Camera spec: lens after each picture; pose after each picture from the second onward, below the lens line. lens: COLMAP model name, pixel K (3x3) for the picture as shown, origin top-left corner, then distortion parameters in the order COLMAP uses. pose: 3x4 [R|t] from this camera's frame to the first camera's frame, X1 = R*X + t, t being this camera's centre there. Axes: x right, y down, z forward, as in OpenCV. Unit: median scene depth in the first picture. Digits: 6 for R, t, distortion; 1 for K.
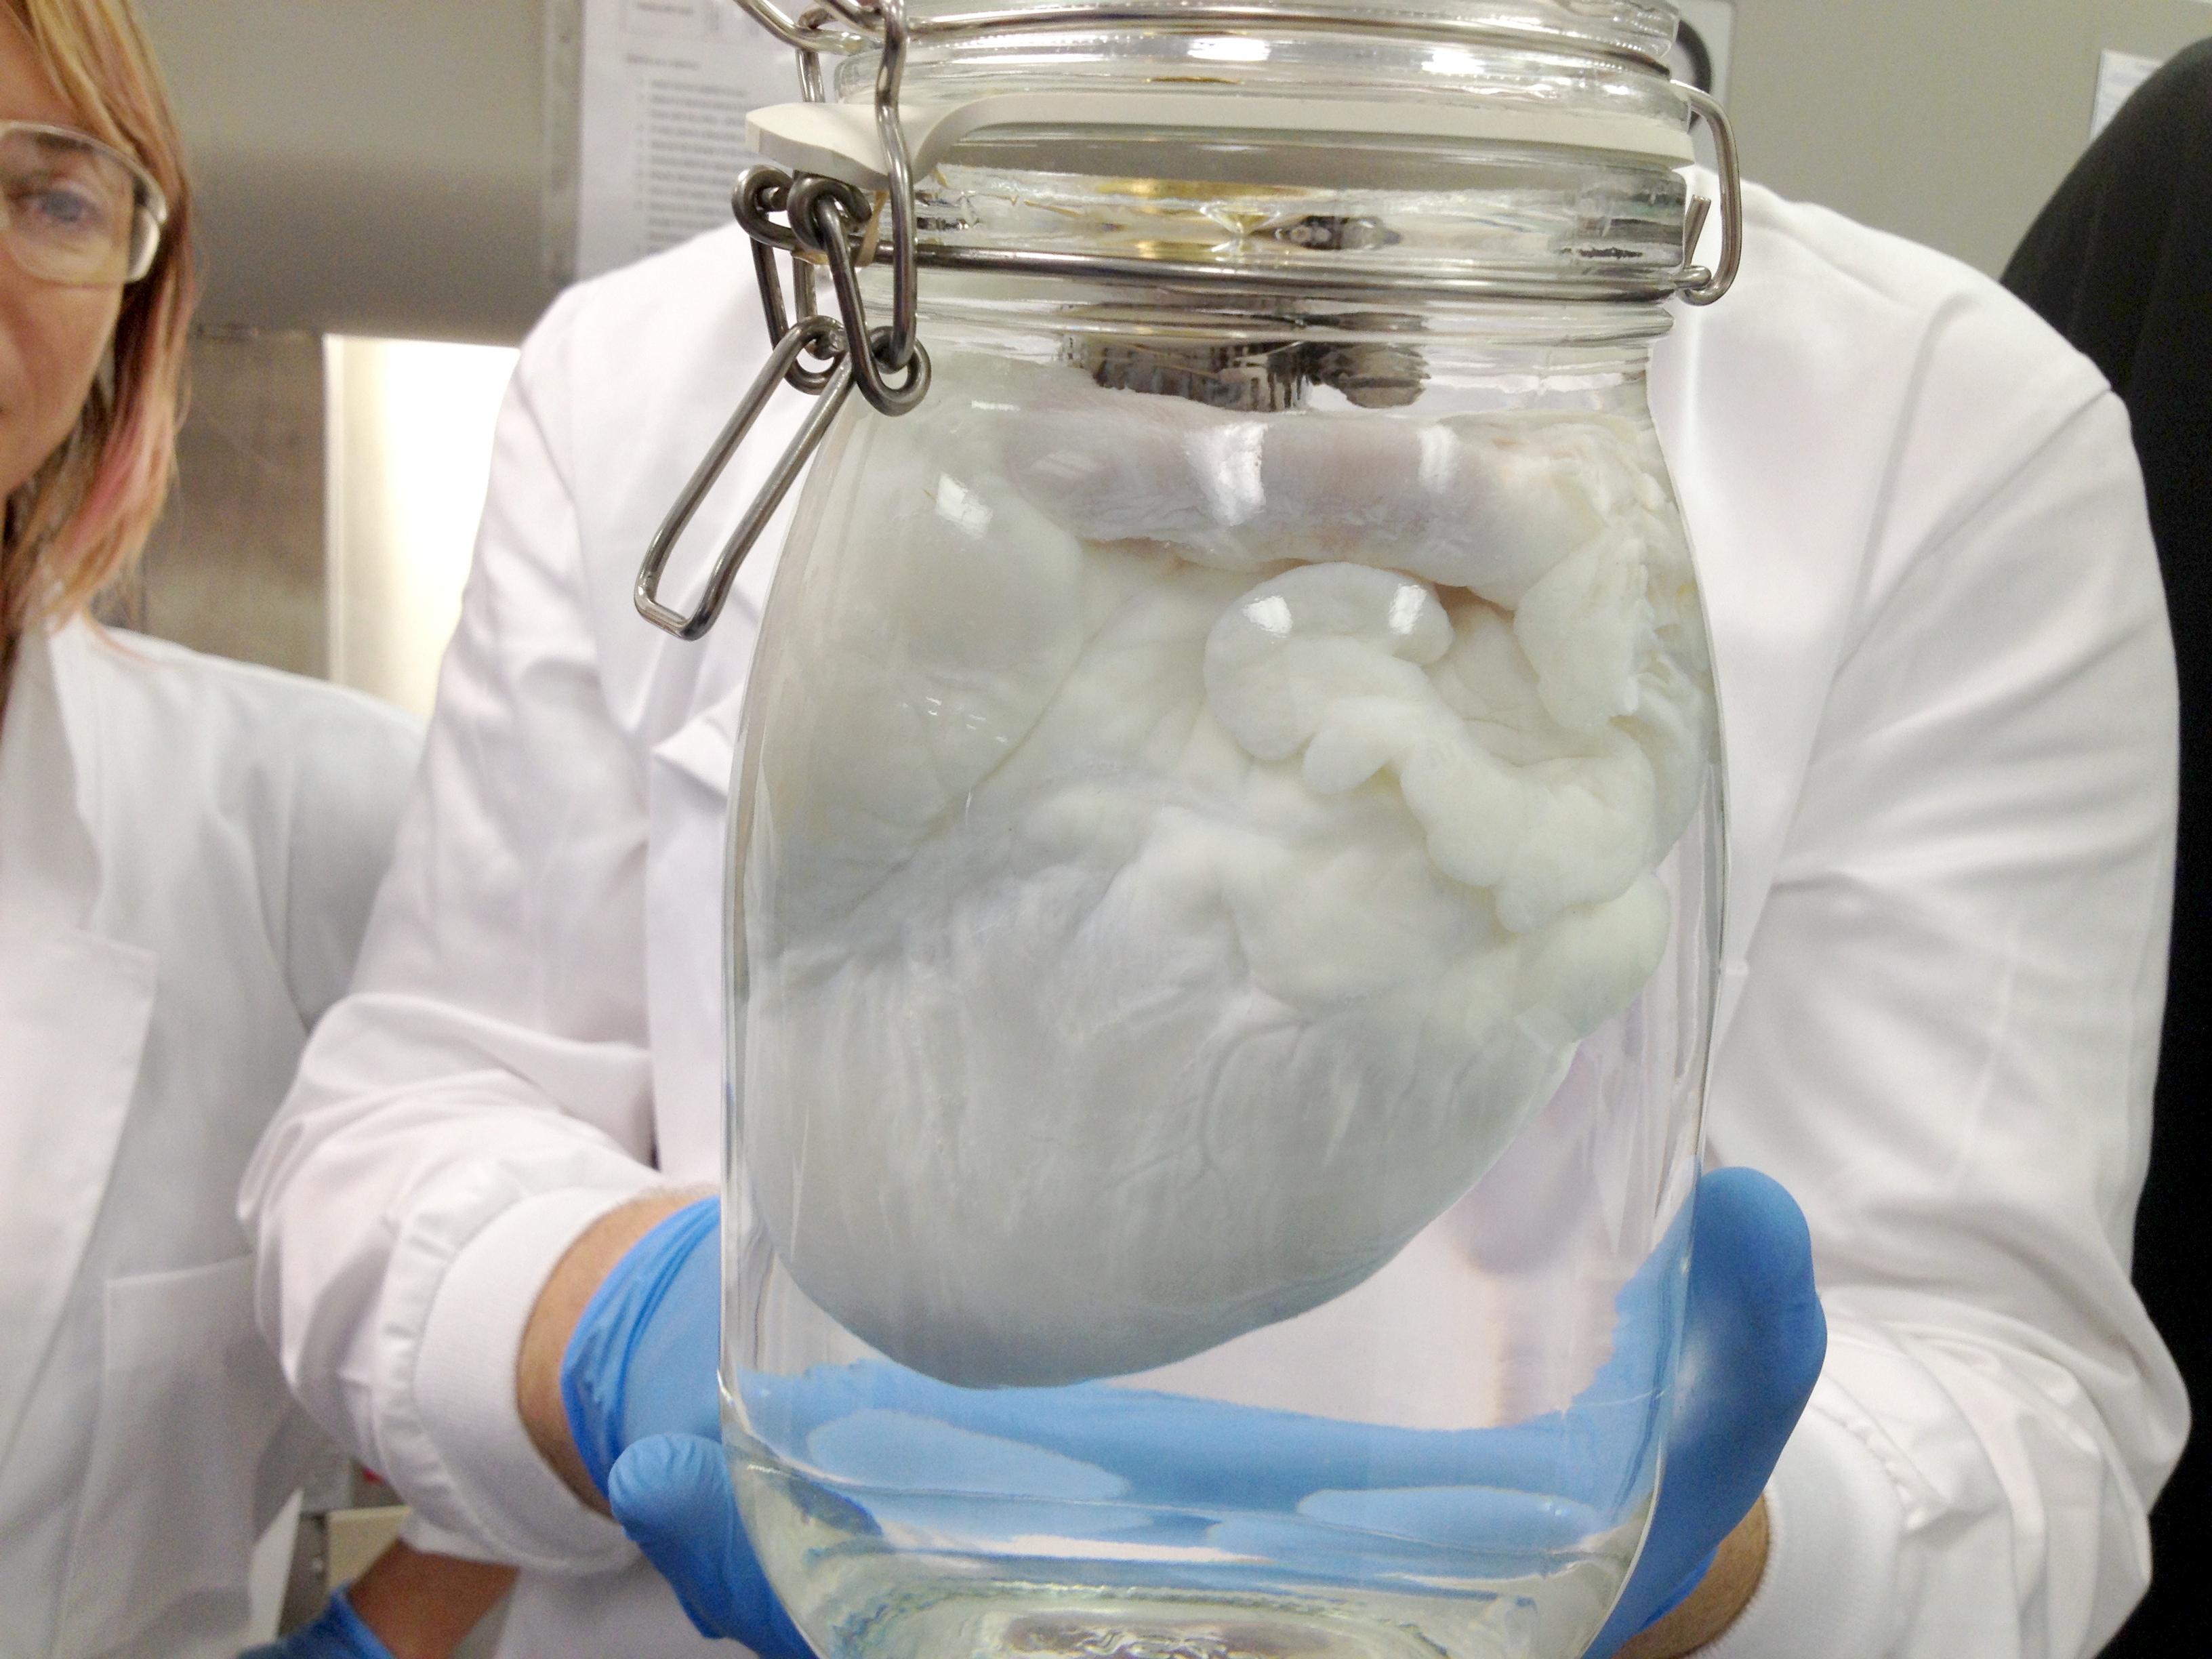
lens RADIAL K [[2214.2, 0, 1106.0], [0, 2214.2, 829.5], [0, 0, 1]] dist [0.765969, 0.000275]
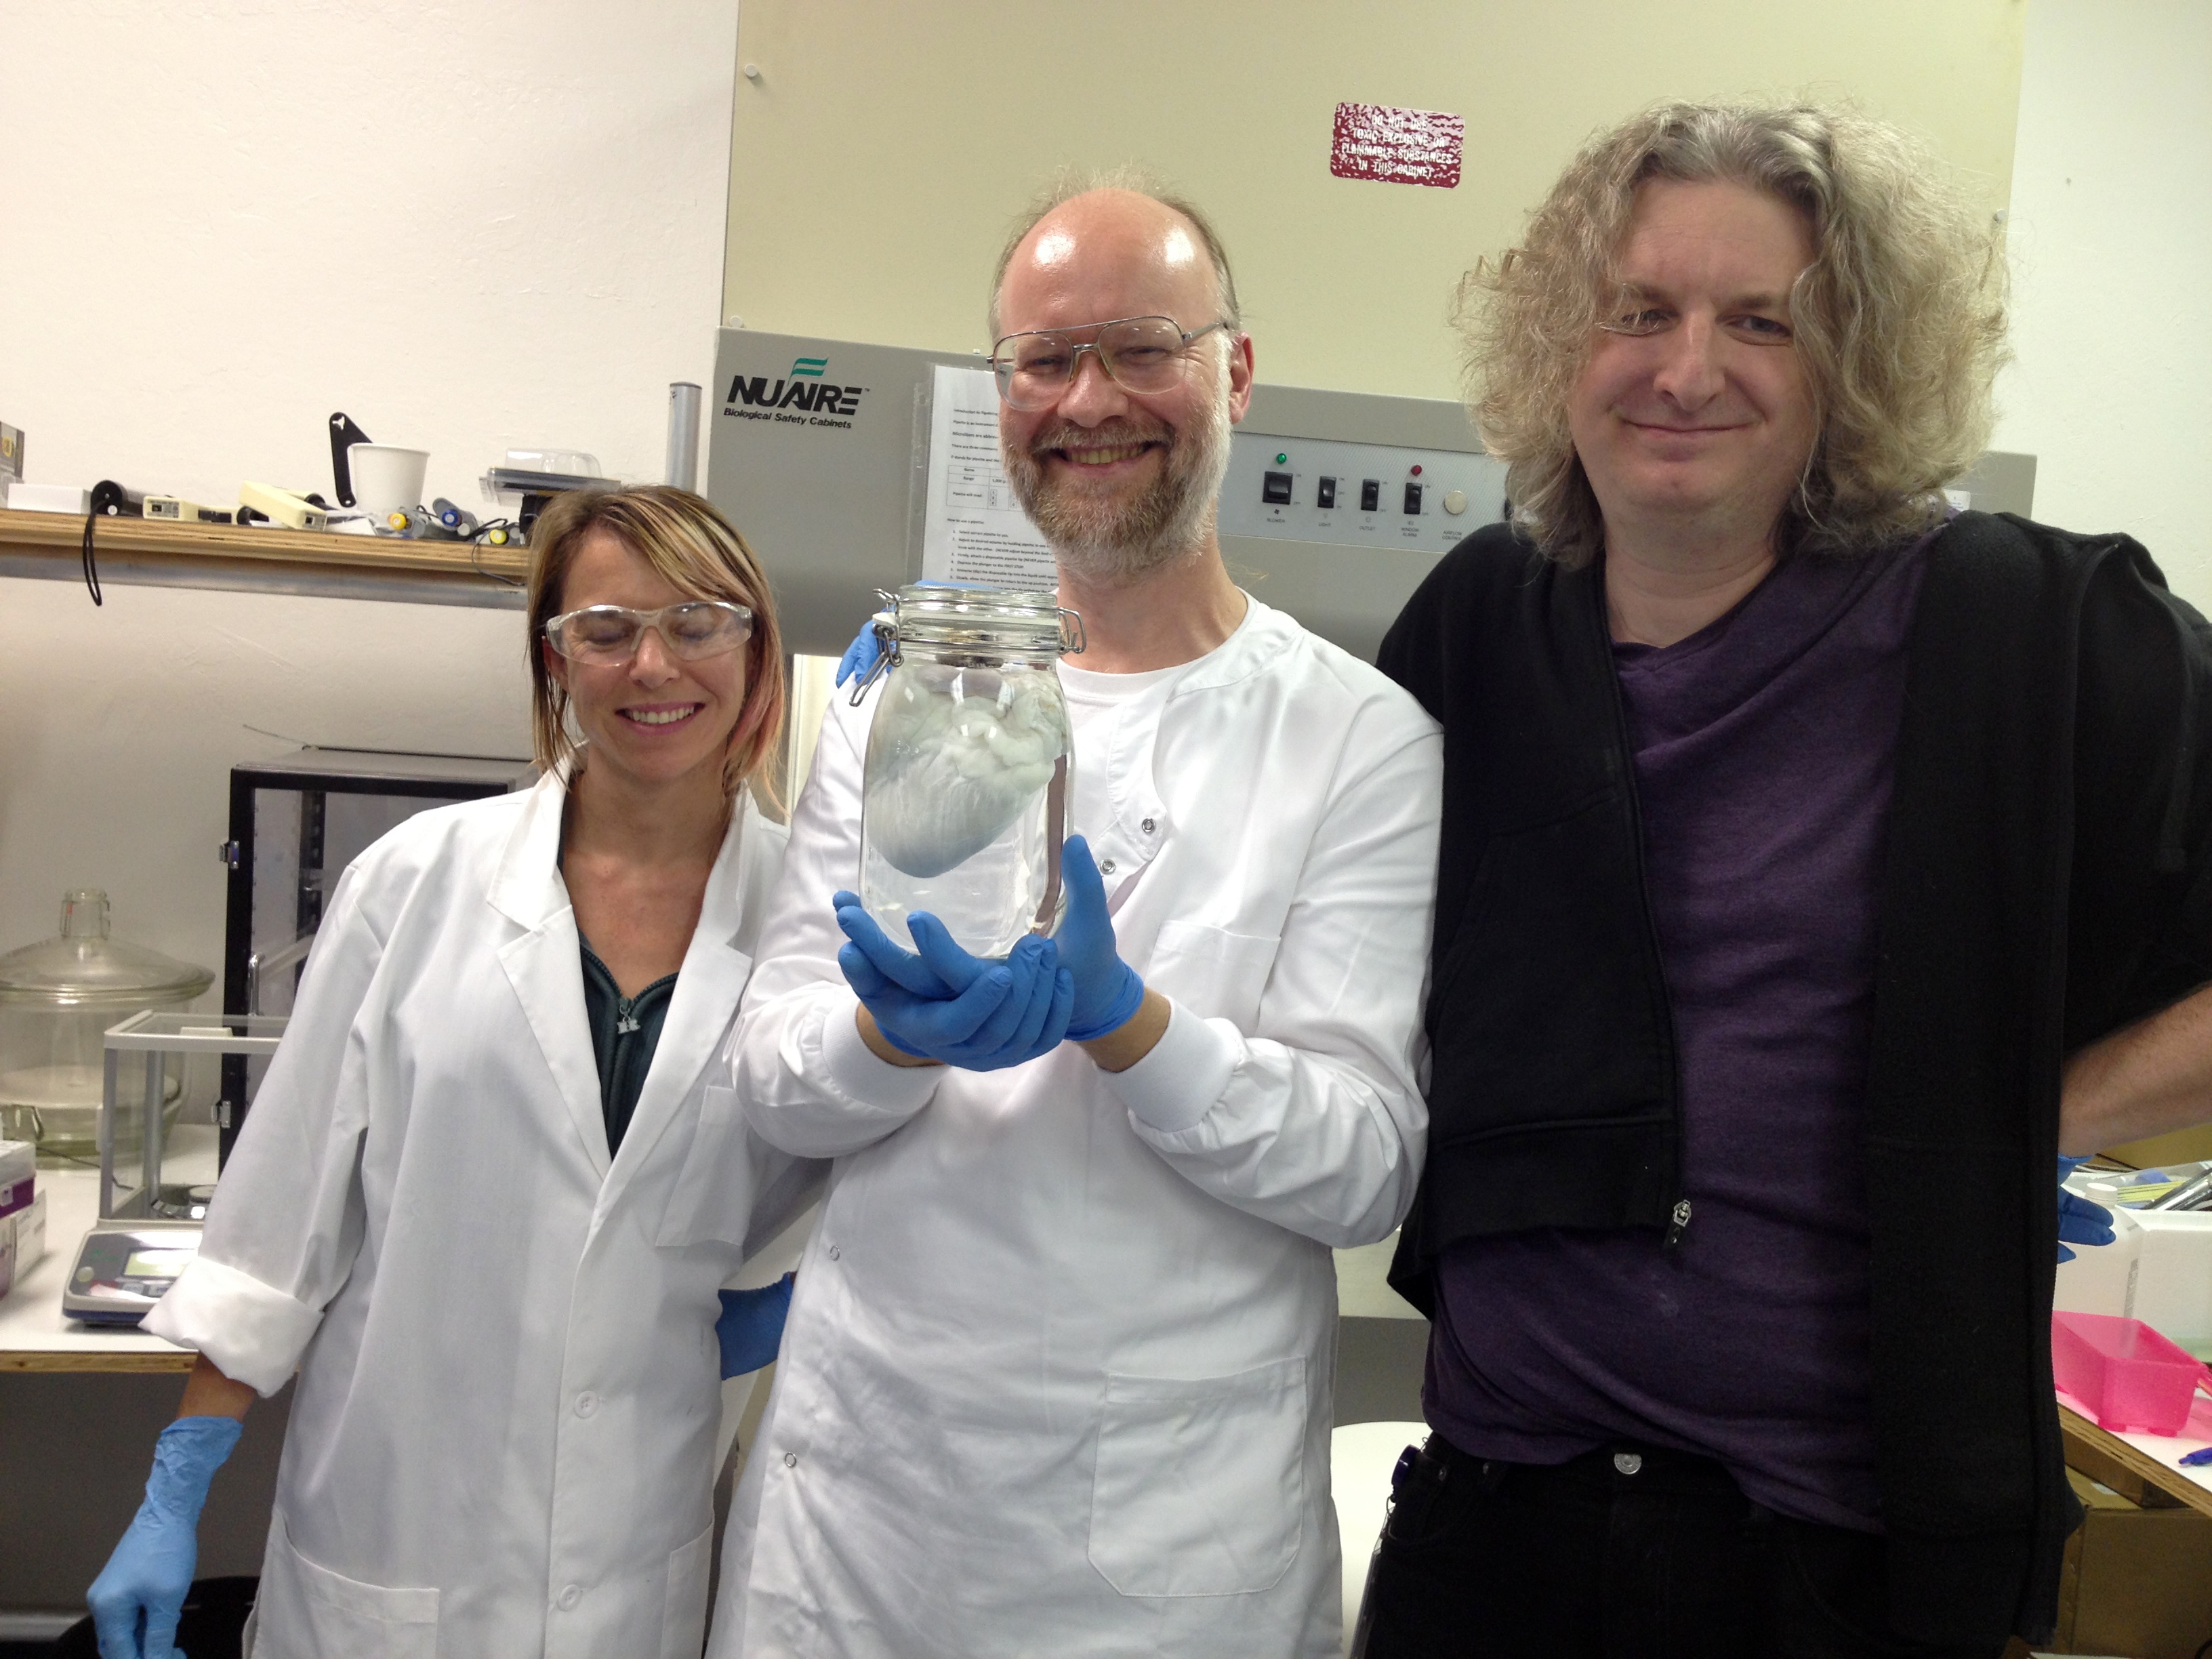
lens RADIAL K [[2214.2, 0, 1106.0], [0, 2214.2, 829.5], [0, 0, 1]] dist [0.765969, 0.000275]
pose [[0.989215, 0.011432, -0.146024, 1.128133], [-0.031282, 0.990437, -0.134373, 0.854329], [0.143091, 0.137492, 0.980113, -3.897431]]
